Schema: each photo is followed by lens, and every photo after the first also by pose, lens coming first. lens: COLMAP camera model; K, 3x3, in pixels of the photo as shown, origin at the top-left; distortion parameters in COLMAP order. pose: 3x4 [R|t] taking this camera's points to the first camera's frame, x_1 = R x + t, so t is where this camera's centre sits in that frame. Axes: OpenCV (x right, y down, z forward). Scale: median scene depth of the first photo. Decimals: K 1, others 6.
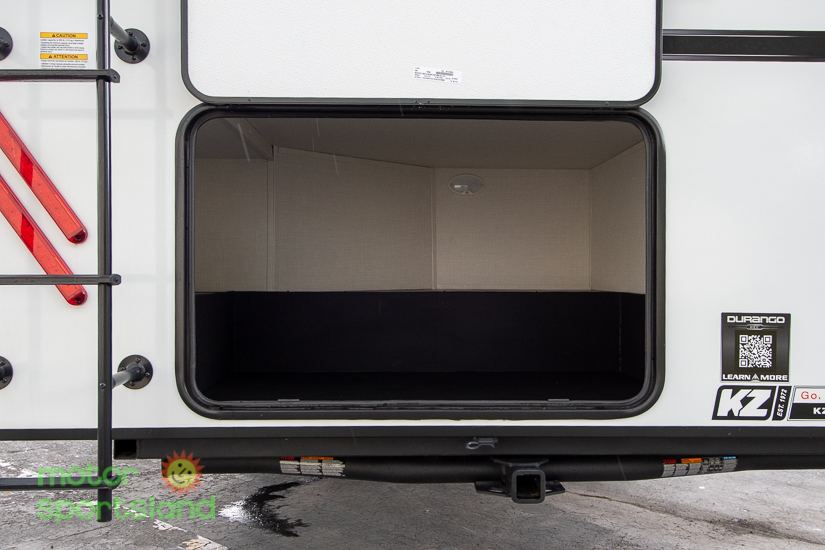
lens RADIAL K [[849.4, 0, 412.5], [0, 849.4, 275.0], [0, 0, 1]] dist [0.074284, -0.125974]
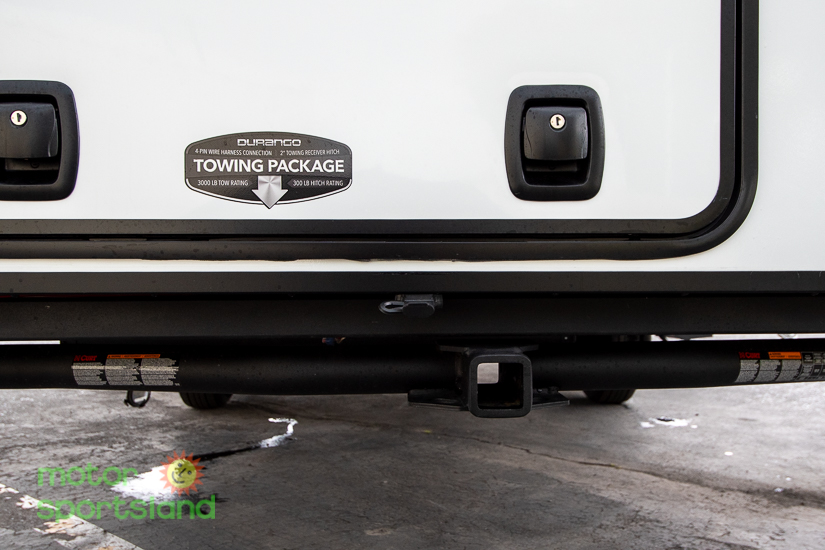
lens RADIAL K [[849.4, 0, 412.5], [0, 849.4, 275.0], [0, 0, 1]] dist [0.074284, -0.125974]
pose [[0.999916, -0.007655, 0.010429, 0.040018], [0.007583, 0.999947, 0.006994, 0.091592], [-0.010482, -0.006915, 0.999921, 0.248402]]
